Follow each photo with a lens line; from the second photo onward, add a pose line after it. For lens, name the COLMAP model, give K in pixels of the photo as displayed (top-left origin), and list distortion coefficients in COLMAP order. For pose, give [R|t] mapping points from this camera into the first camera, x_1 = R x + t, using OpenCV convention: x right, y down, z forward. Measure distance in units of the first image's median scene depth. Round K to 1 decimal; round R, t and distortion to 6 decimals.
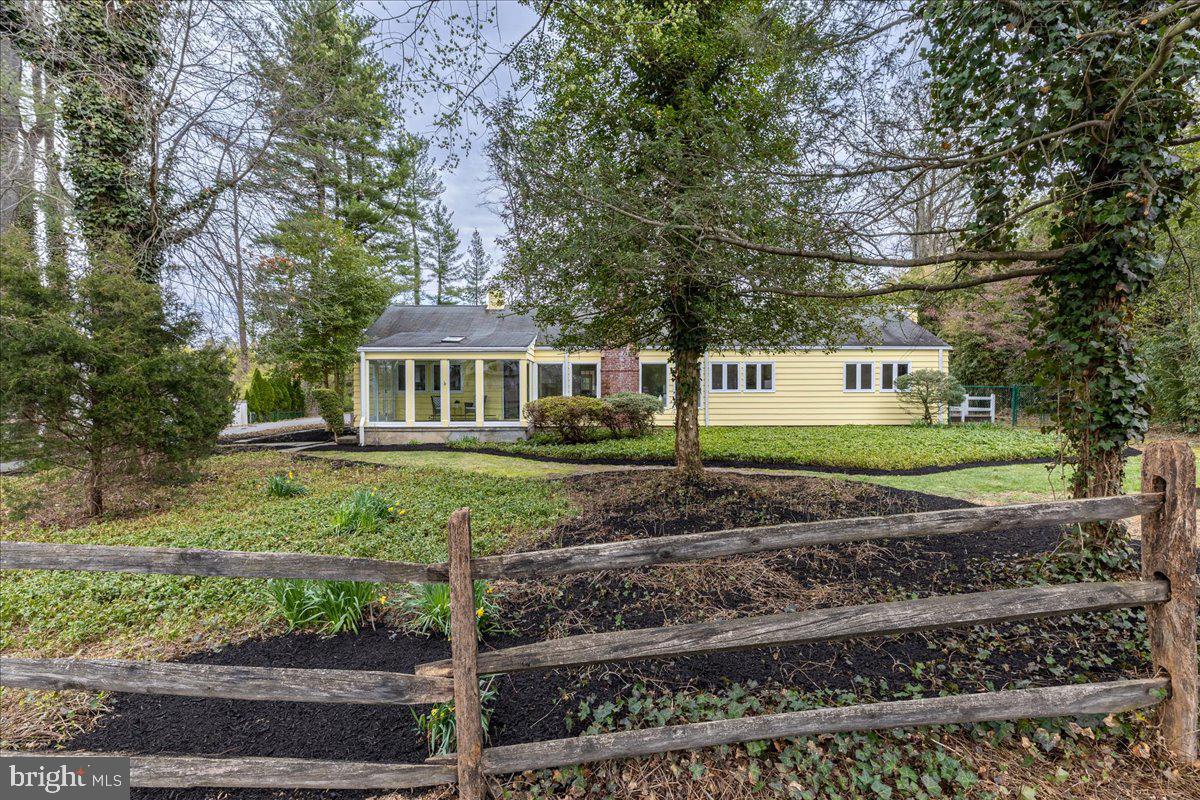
lens RADIAL K [[539.6, 0, 597.2], [0, 539.6, 399.1], [0, 0, 1]] dist [0.002114, 0.000319]
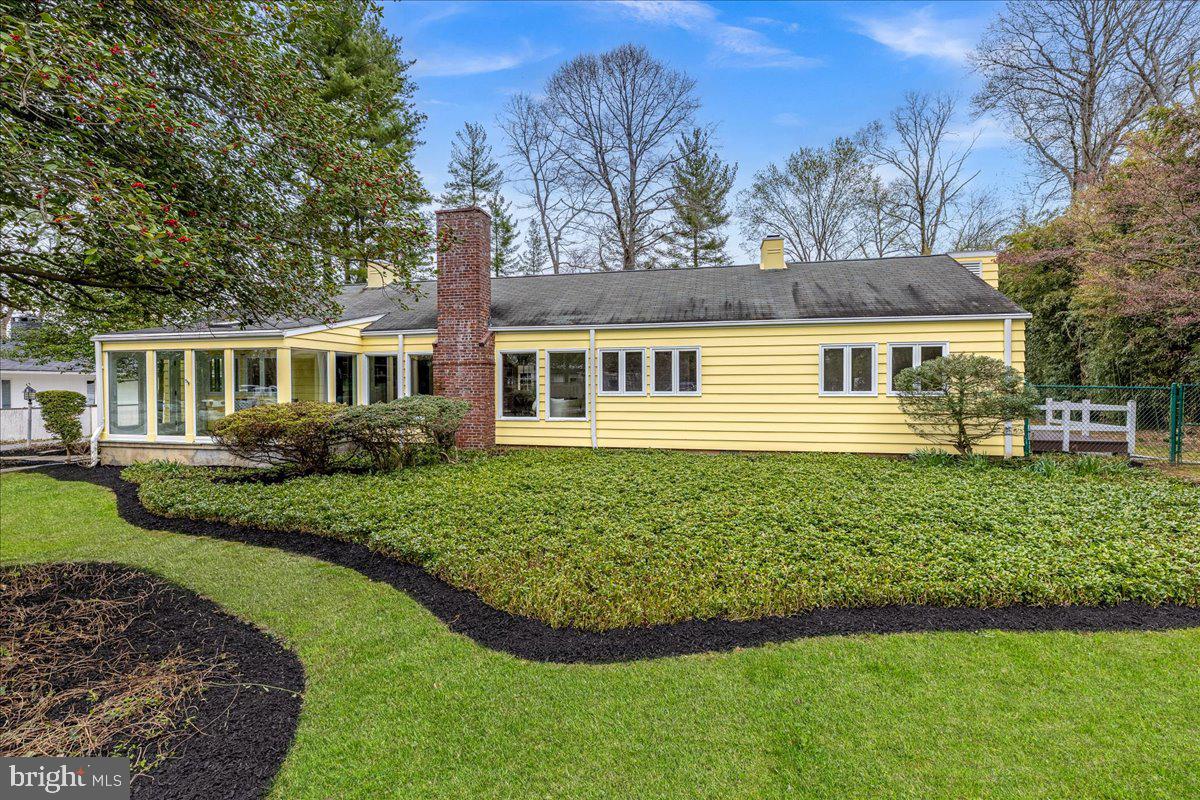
lens RADIAL K [[539.6, 0, 597.2], [0, 539.6, 399.1], [0, 0, 1]] dist [0.002114, 0.000319]
pose [[0.972155, 0.004537, -0.234294, 0.358534], [-0.003533, 0.999983, 0.004706, -0.011074], [0.234312, -0.003747, 0.972154, 0.365199]]
